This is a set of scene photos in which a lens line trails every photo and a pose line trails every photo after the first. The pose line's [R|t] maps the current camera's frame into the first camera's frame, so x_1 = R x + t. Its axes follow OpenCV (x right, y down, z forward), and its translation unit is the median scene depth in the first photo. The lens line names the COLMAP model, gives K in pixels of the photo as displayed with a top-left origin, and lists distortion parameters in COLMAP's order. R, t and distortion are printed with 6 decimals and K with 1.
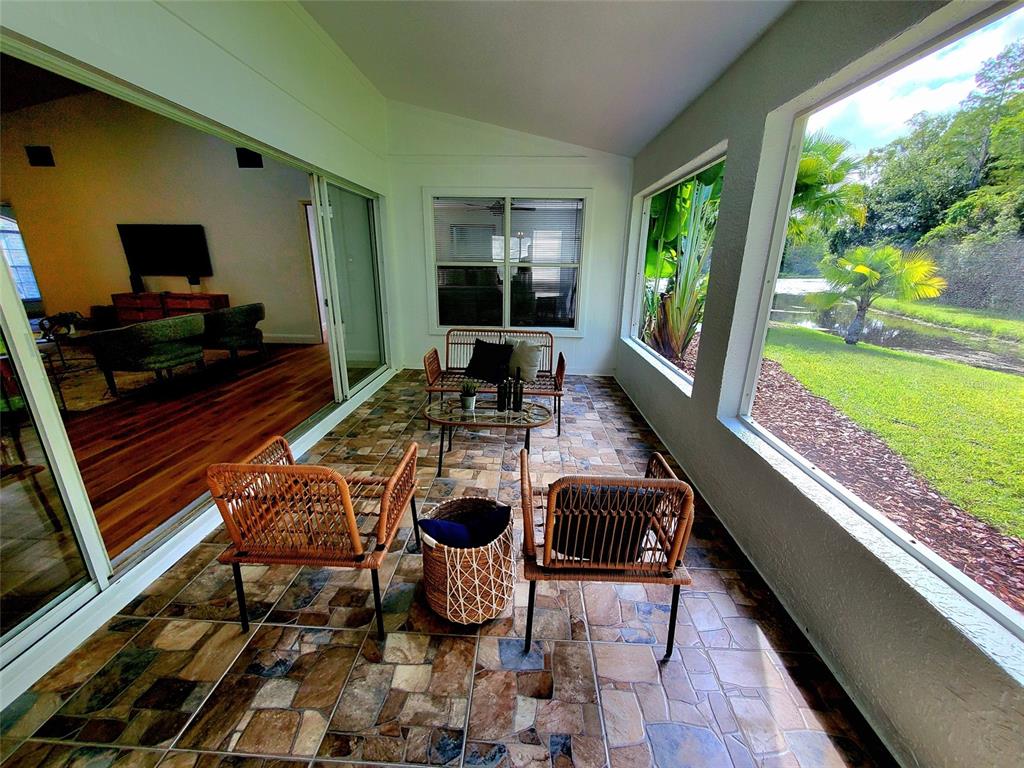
lens RADIAL K [[408.1, 0, 512.0], [0, 408.1, 384.8], [0, 0, 1]] dist [-0.000428, -0.000673]
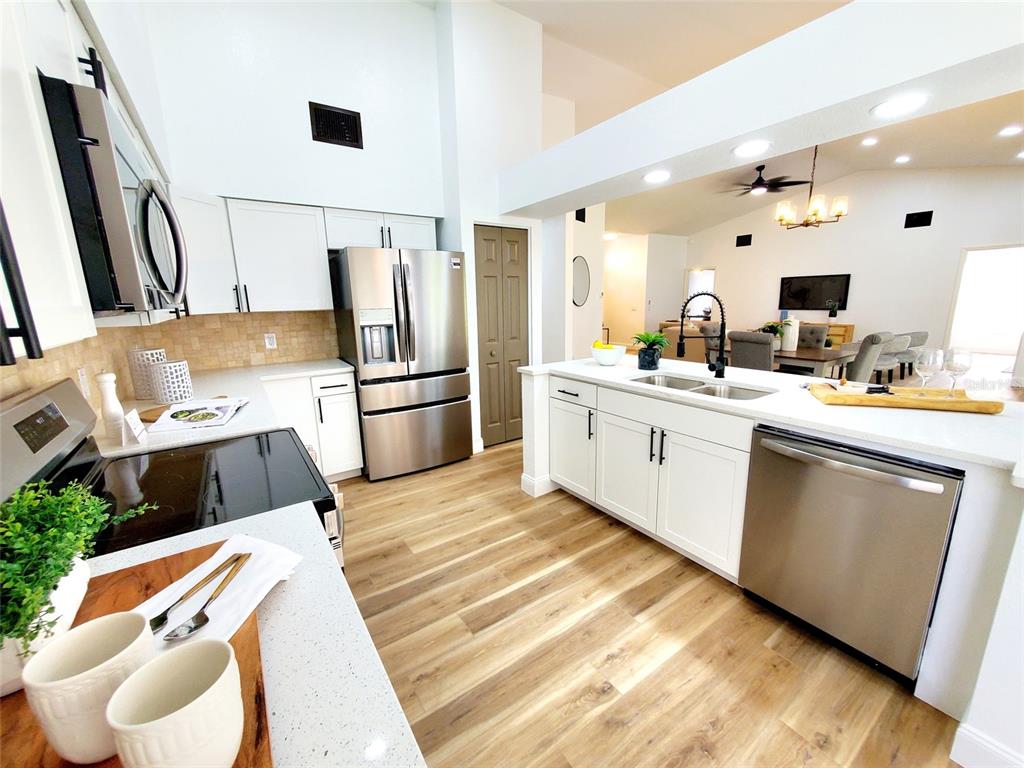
lens RADIAL K [[408.1, 0, 512.0], [0, 408.1, 384.8], [0, 0, 1]] dist [-0.000428, -0.000673]
pose [[0.597107, 0.141003, -0.789672, -0.314339], [-0.206934, 0.978186, 0.018192, 0.184106], [0.775011, 0.152547, 0.613260, -0.674325]]
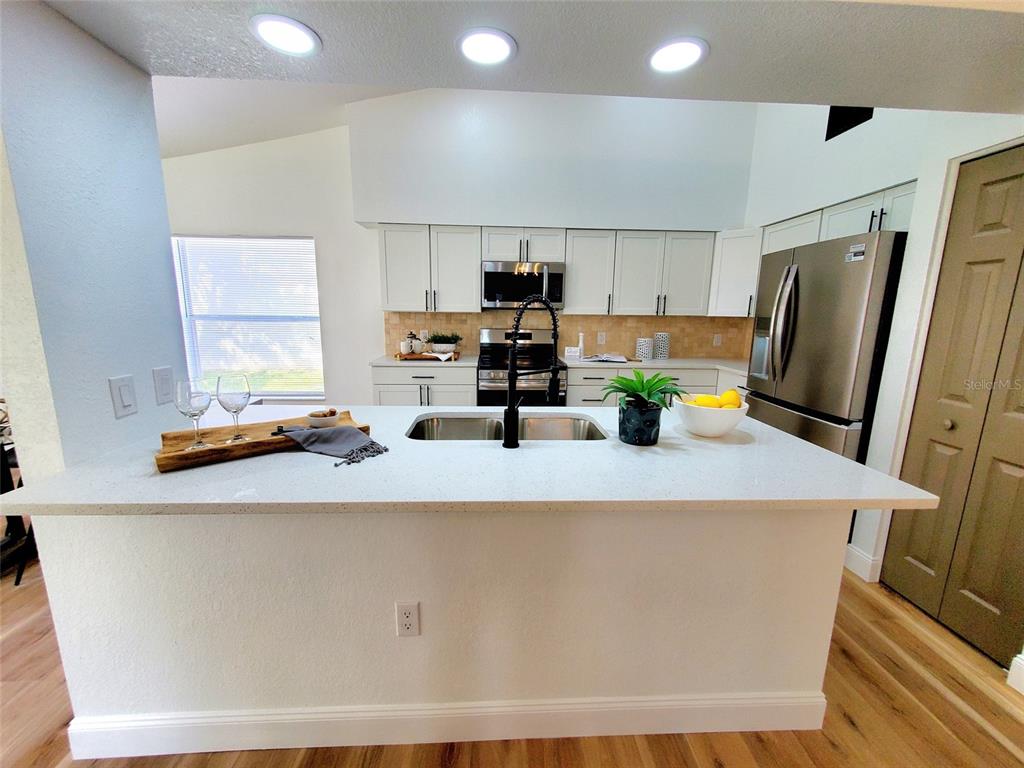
lens RADIAL K [[408.1, 0, 512.0], [0, 408.1, 384.8], [0, 0, 1]] dist [-0.000428, -0.000673]
pose [[-0.995506, -0.013825, -0.093683, -0.493180], [-0.055346, 0.887678, 0.457127, 0.004128], [0.076840, 0.460258, -0.884454, -0.073826]]
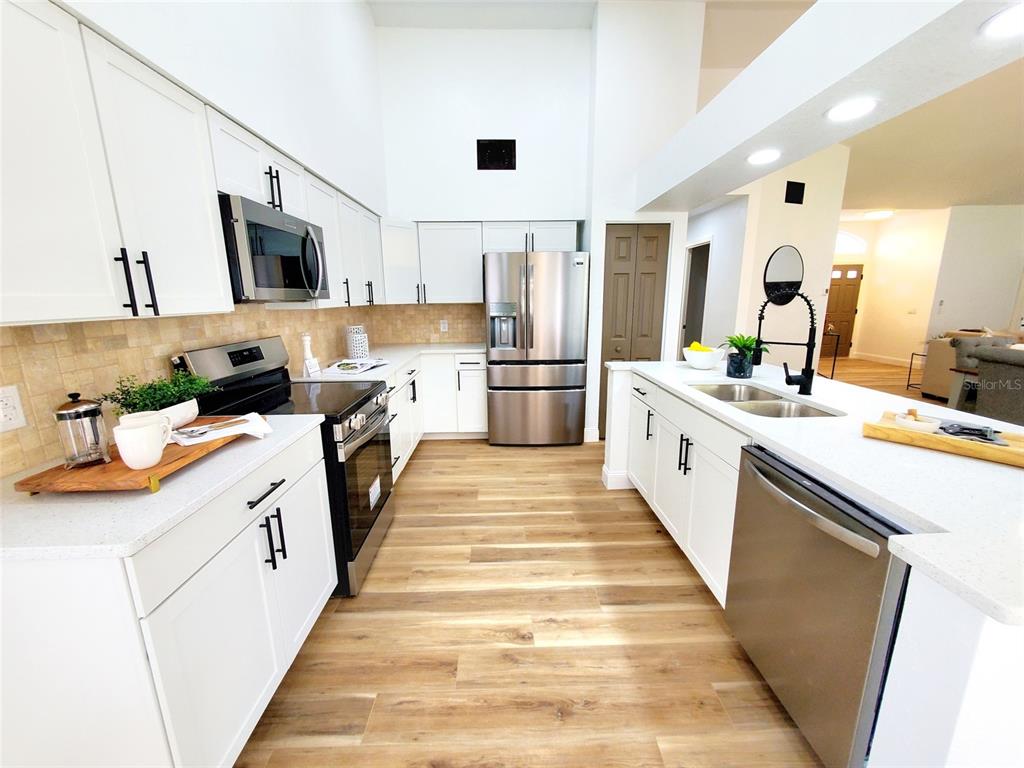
lens RADIAL K [[408.1, 0, 512.0], [0, 408.1, 384.8], [0, 0, 1]] dist [-0.000428, -0.000673]
pose [[0.065267, 0.193824, -0.978863, -0.202509], [-0.281691, 0.944636, 0.168265, 0.145300], [0.957283, 0.264755, 0.116252, -0.534543]]
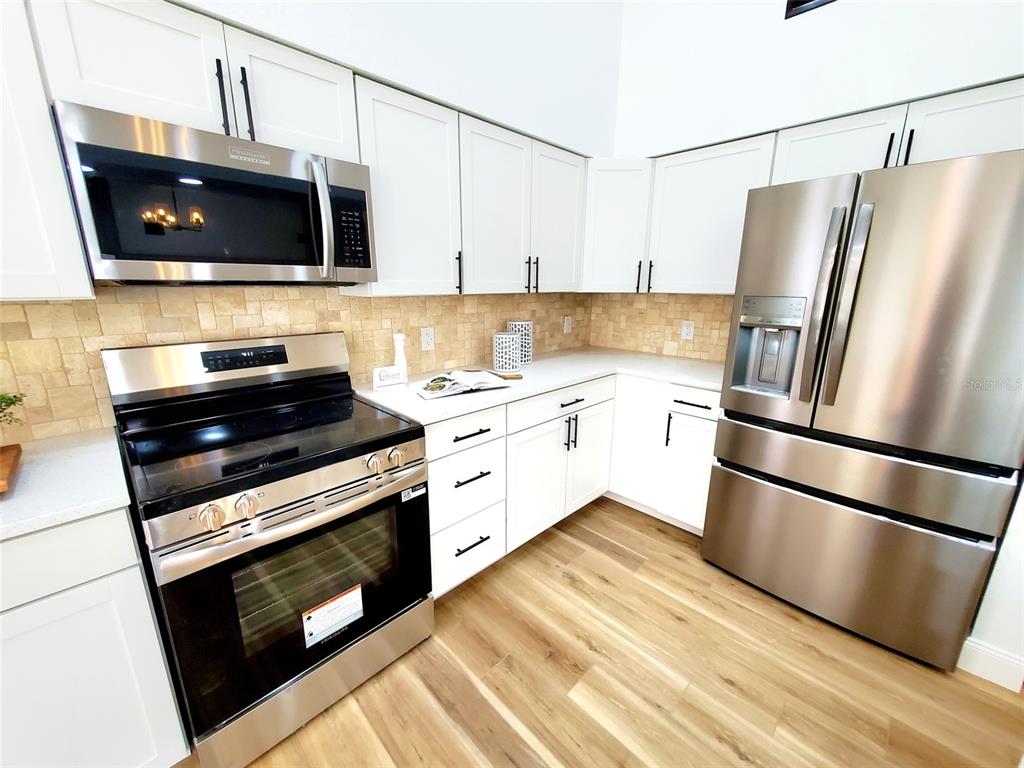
lens RADIAL K [[408.1, 0, 512.0], [0, 408.1, 384.8], [0, 0, 1]] dist [-0.000428, -0.000673]
pose [[-0.675248, 0.157829, -0.720507, -0.491934], [-0.230994, 0.882449, 0.409787, 0.115751], [0.700487, 0.443141, -0.559414, -0.449354]]
